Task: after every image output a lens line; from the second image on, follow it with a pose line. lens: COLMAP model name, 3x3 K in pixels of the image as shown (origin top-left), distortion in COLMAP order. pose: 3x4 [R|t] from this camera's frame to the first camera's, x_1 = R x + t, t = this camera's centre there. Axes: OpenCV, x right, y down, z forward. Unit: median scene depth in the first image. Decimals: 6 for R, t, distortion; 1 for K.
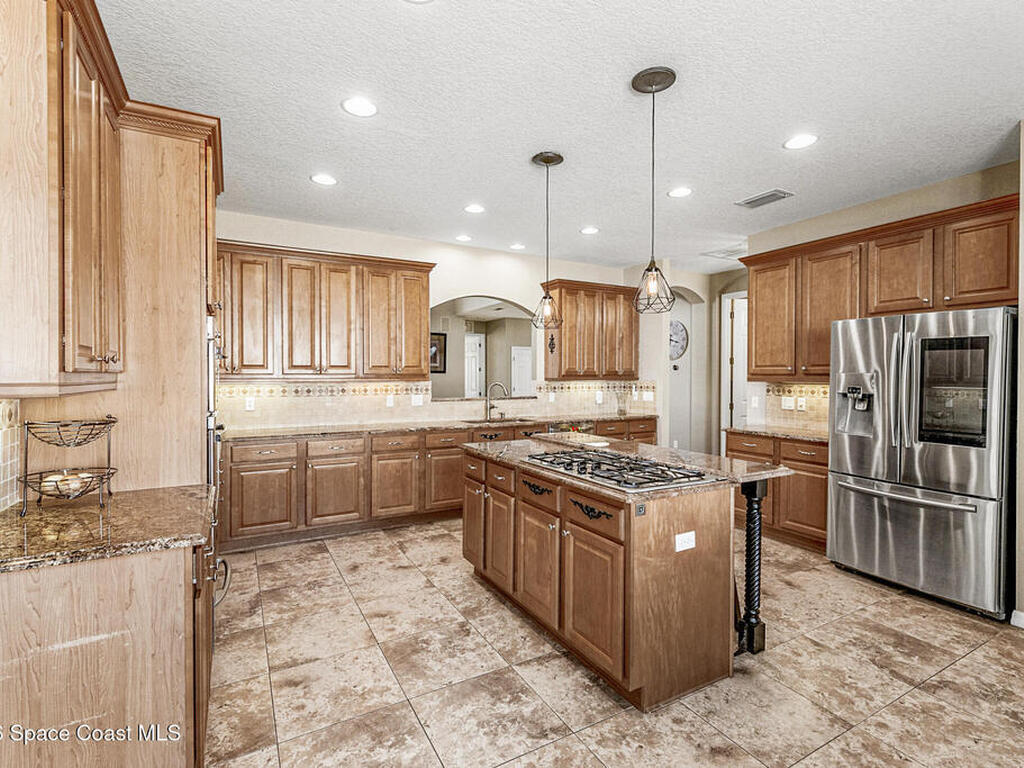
lens RADIAL K [[494.5, 0, 510.2], [0, 494.5, 385.1], [0, 0, 1]] dist [-0.000240, -0.000015]
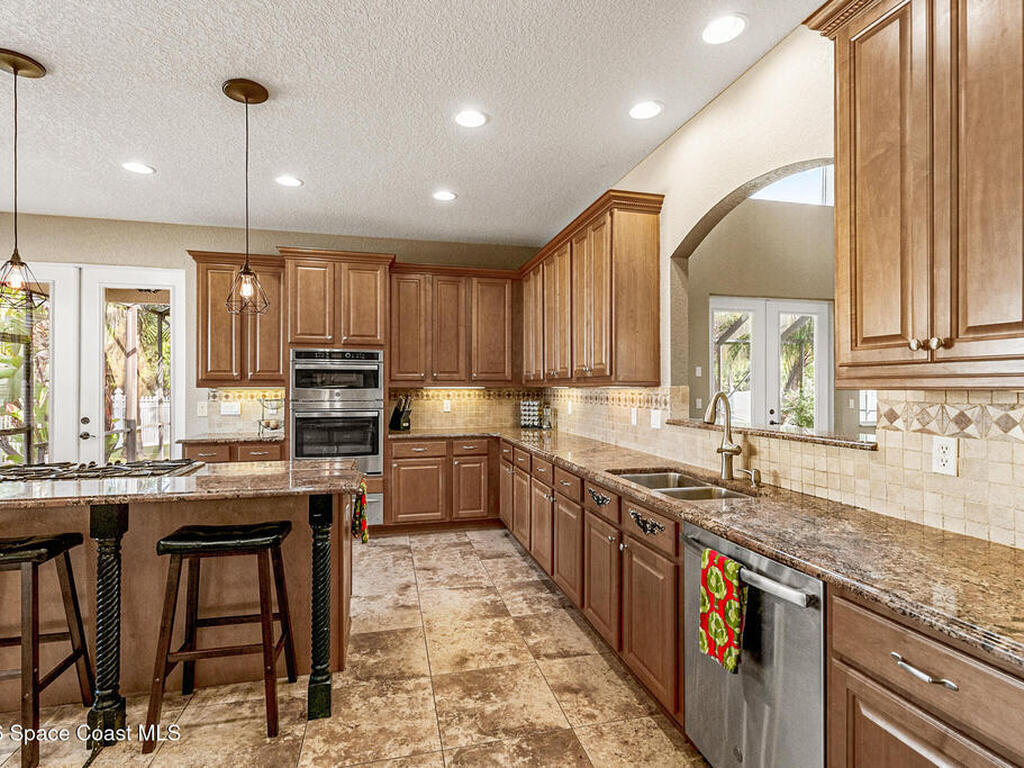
lens RADIAL K [[517.5, 0, 511.0], [0, 517.5, 381.8], [0, 0, 1]] dist [0.001073, 0.000030]
pose [[-0.267887, -0.000520, -0.963450, 0.575052], [-0.009249, 0.999955, 0.002032, -0.017576], [0.963406, 0.009455, -0.267880, 1.251697]]
